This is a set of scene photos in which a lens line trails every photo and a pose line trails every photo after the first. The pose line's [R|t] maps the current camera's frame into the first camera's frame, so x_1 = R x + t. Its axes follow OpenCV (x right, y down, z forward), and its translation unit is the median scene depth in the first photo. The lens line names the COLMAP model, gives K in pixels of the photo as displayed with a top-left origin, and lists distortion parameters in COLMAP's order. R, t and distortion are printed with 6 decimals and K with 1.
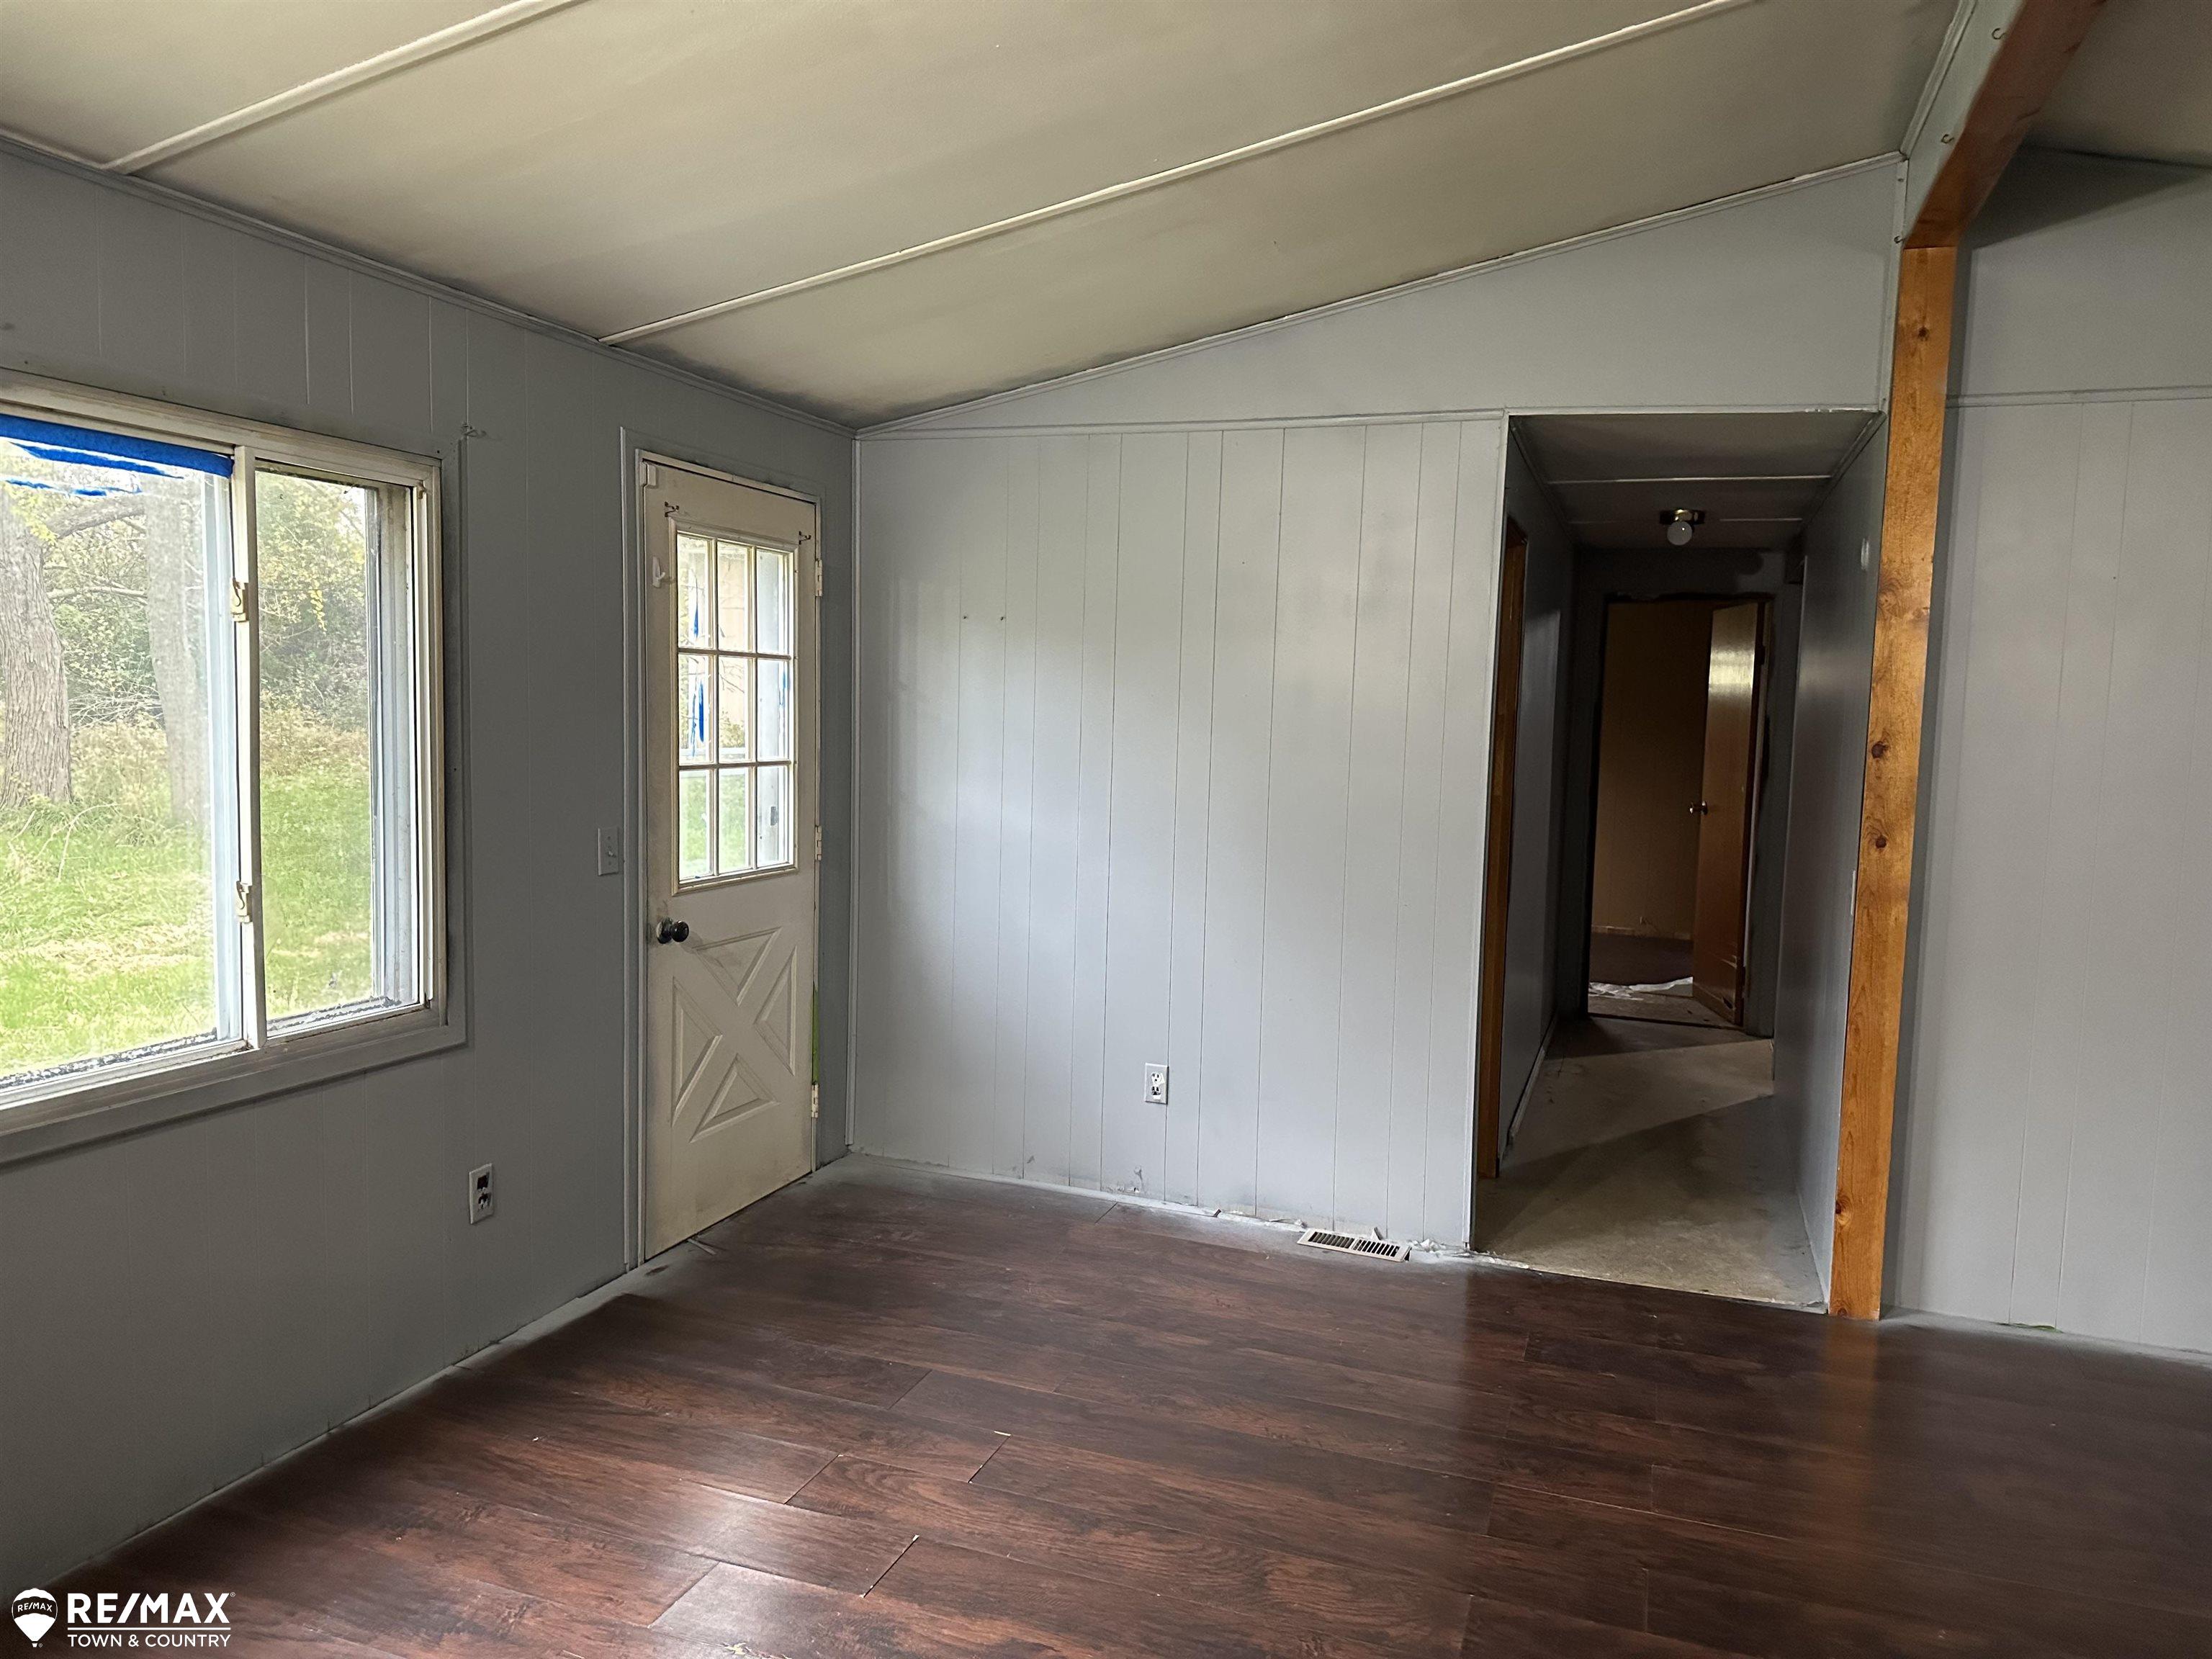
lens RADIAL K [[1592.1, 0, 1094.8], [0, 1592.1, 818.4], [0, 0, 1]] dist [0.119495, -0.149892]
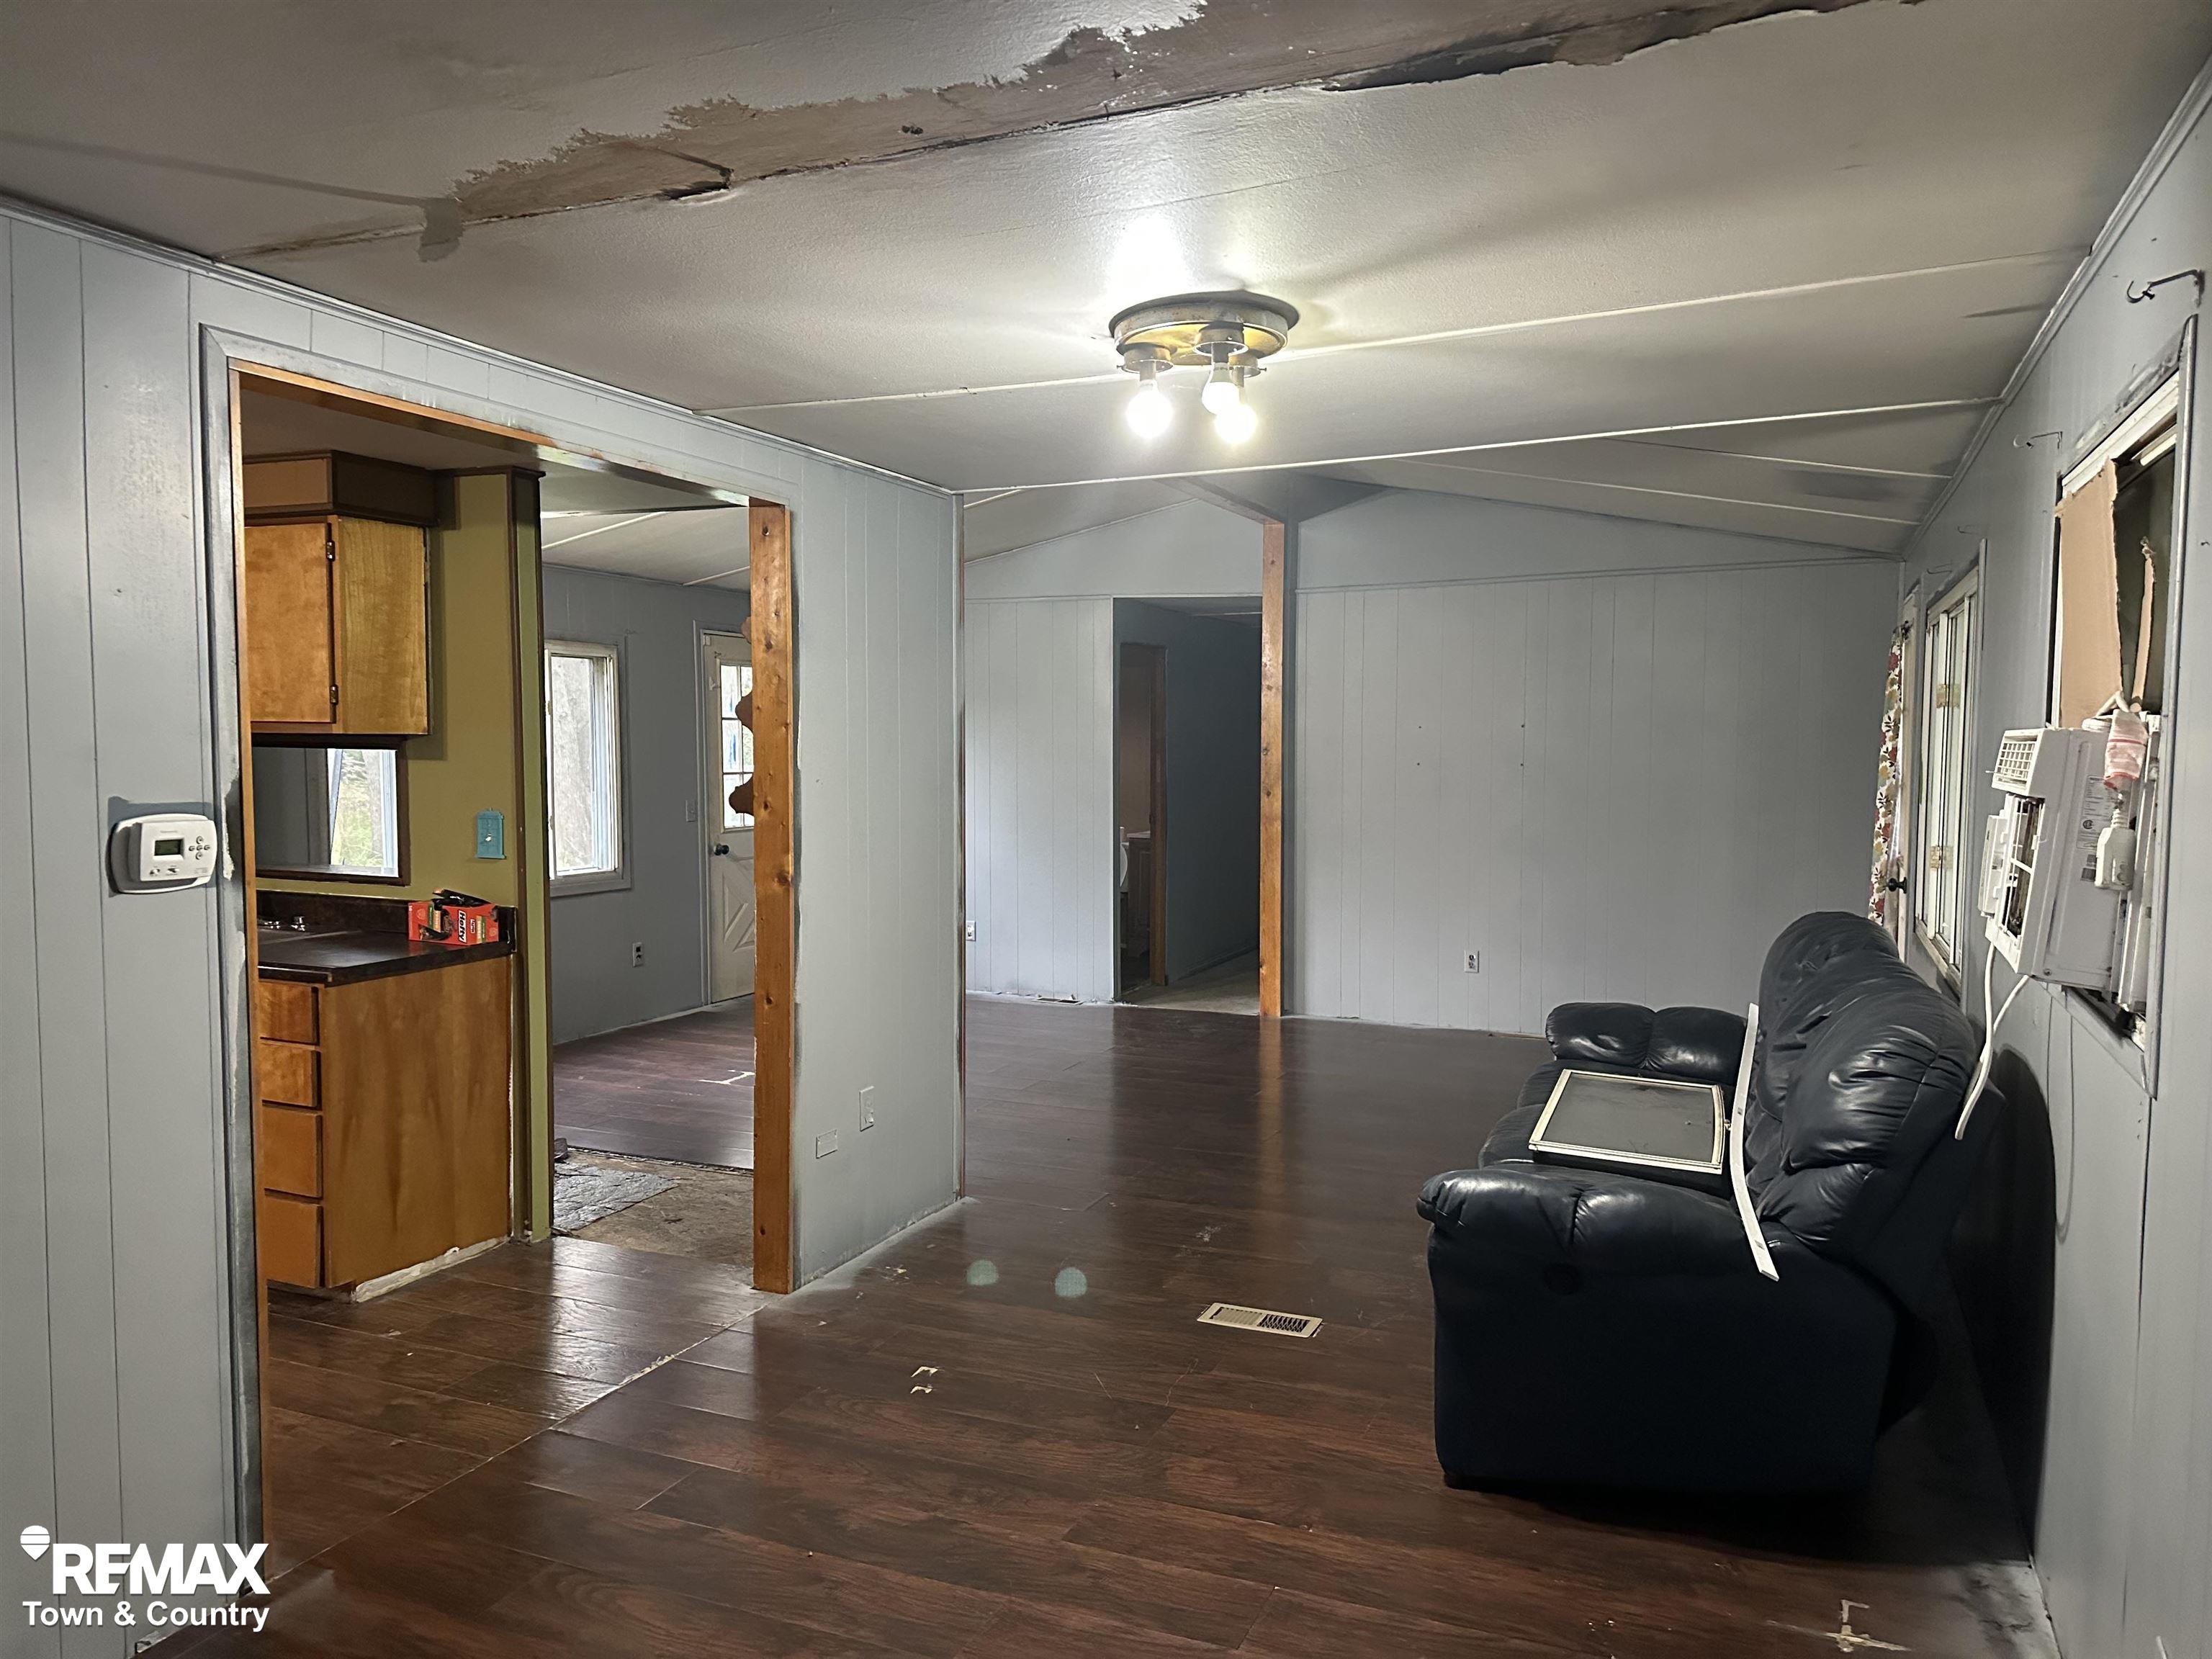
lens RADIAL K [[1550.3, 0, 1106.0], [0, 1550.3, 829.5], [0, 0, 1]] dist [0.095478, -0.107927]
pose [[0.997726, -0.023059, -0.063333, 0.389270], [0.021482, 0.999445, -0.025460, 0.109032], [0.063885, 0.024042, 0.997668, -1.066278]]
